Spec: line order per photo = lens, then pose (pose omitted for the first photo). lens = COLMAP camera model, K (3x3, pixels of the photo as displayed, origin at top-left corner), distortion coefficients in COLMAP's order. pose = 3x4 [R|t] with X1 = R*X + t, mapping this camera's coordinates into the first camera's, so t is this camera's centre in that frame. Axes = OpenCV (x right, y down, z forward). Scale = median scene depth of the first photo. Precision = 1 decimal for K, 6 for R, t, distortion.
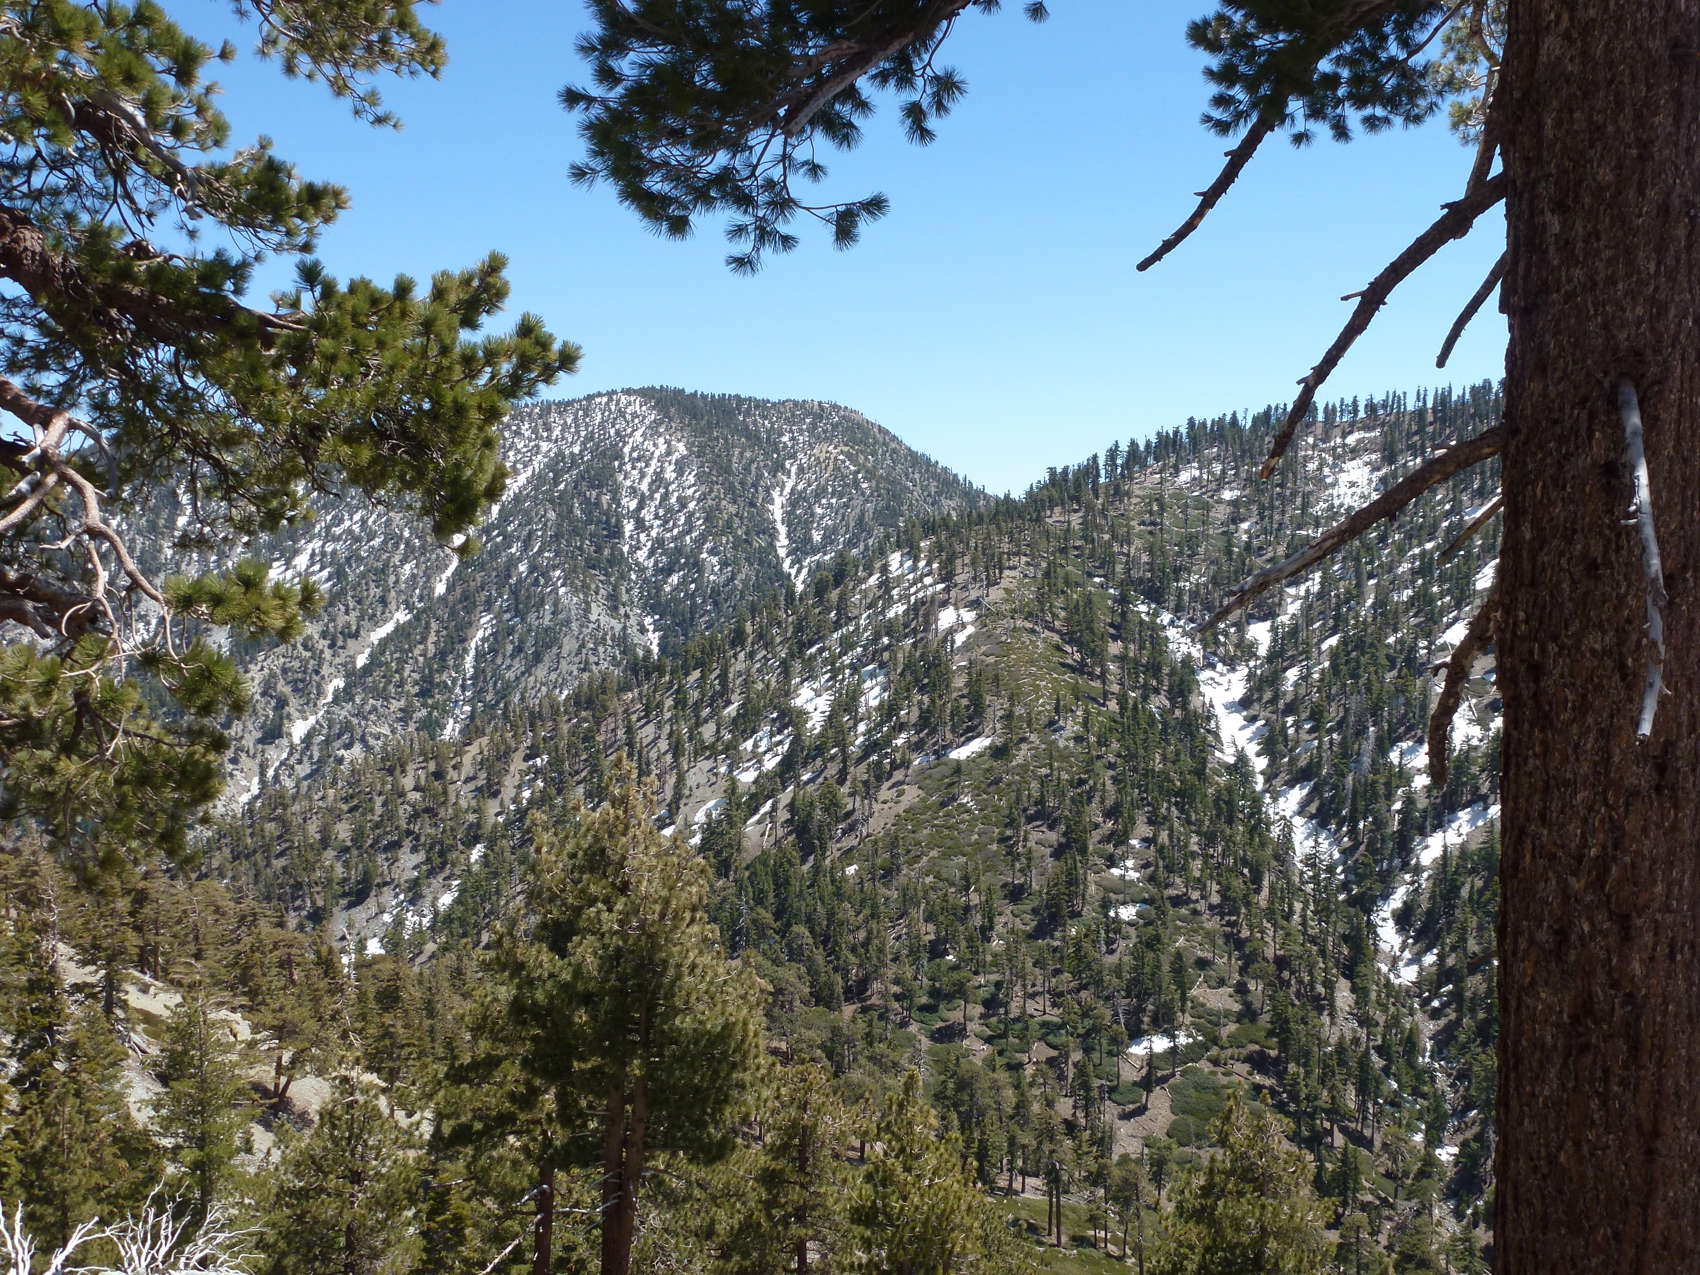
lens RADIAL K [[1627.7, 0, 850.4], [0, 1627.7, 635.6], [0, 0, 1]] dist [-0.016556, 0.000000]
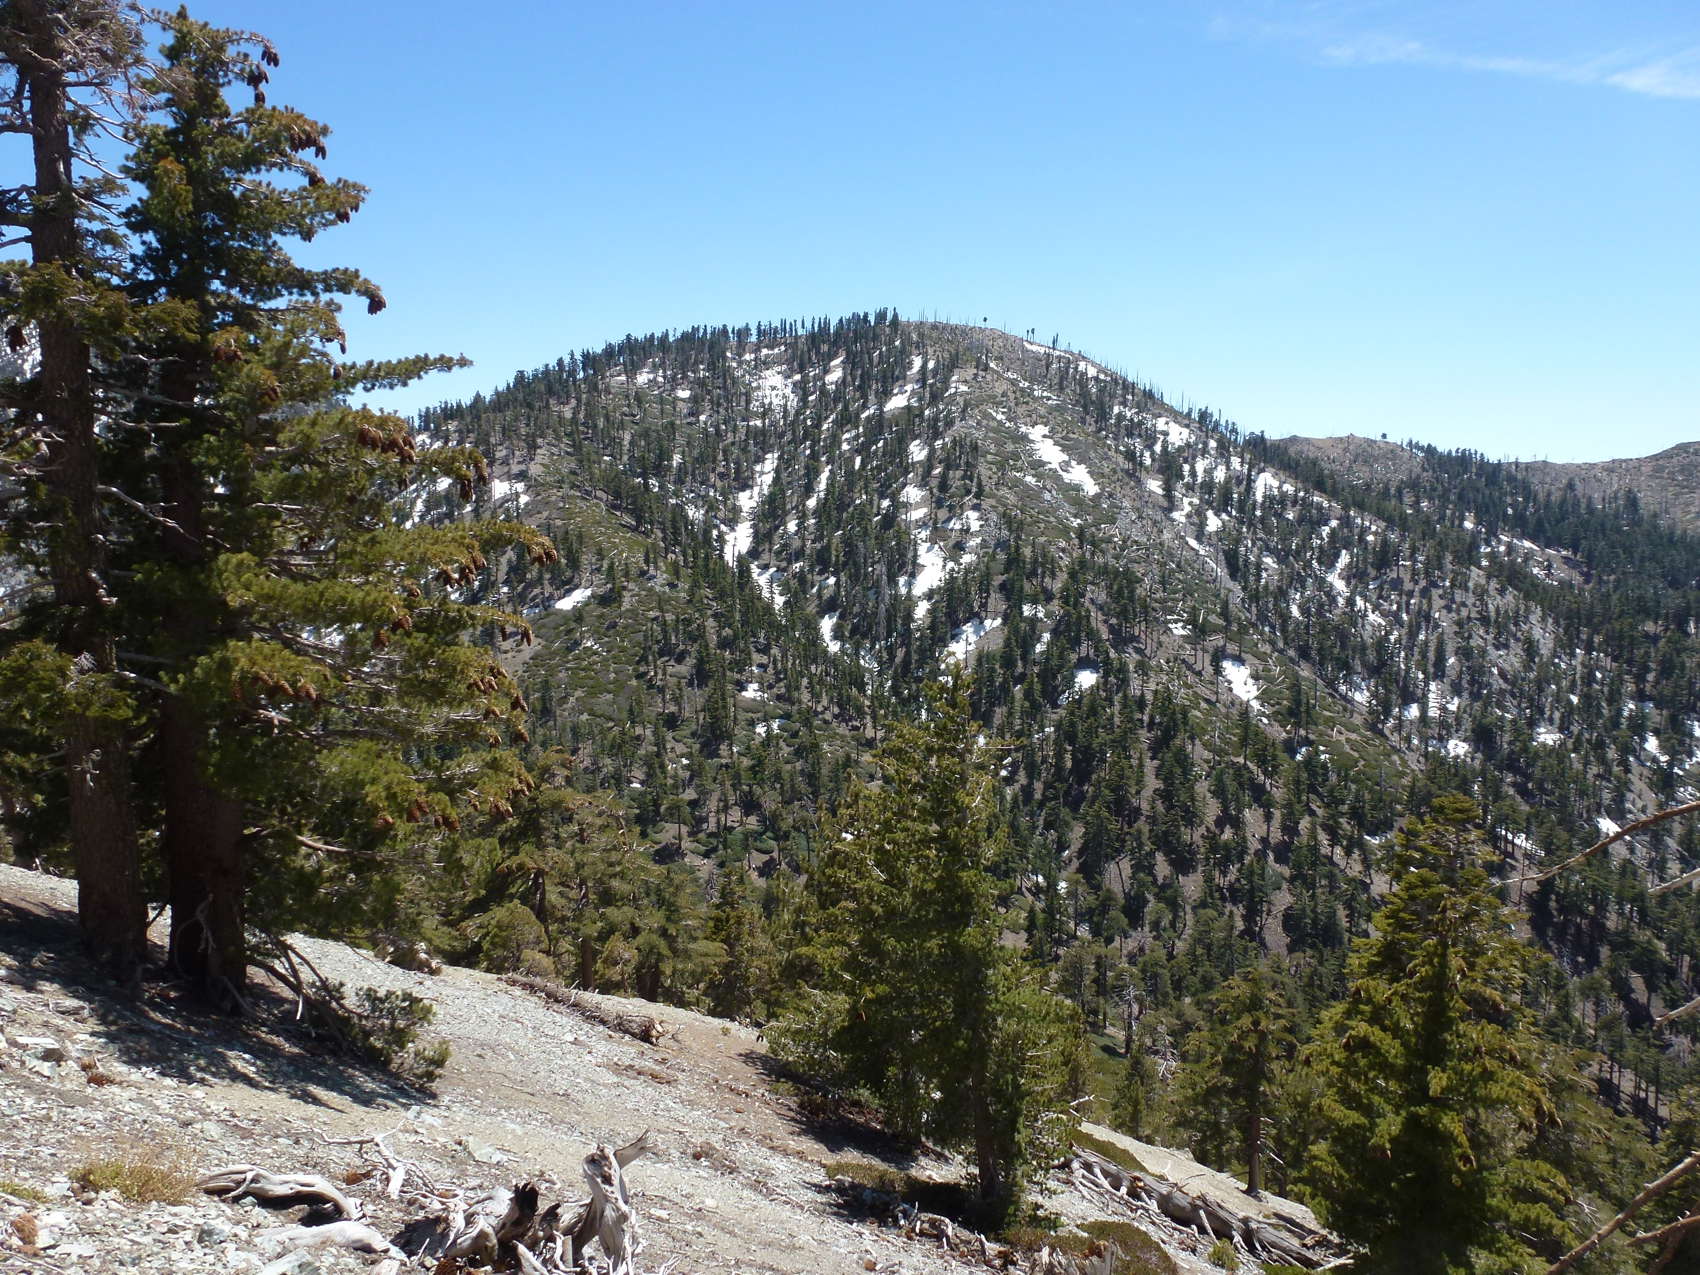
lens RADIAL K [[1205.1, 0, 850.1], [0, 1205.1, 640.2], [0, 0, 1]] dist [-0.055629, 0.016316]
pose [[0.875009, -0.070436, 0.478956, -0.152288], [0.030049, 0.995353, 0.091481, 0.028654], [-0.483174, -0.065655, 0.873059, 0.203304]]
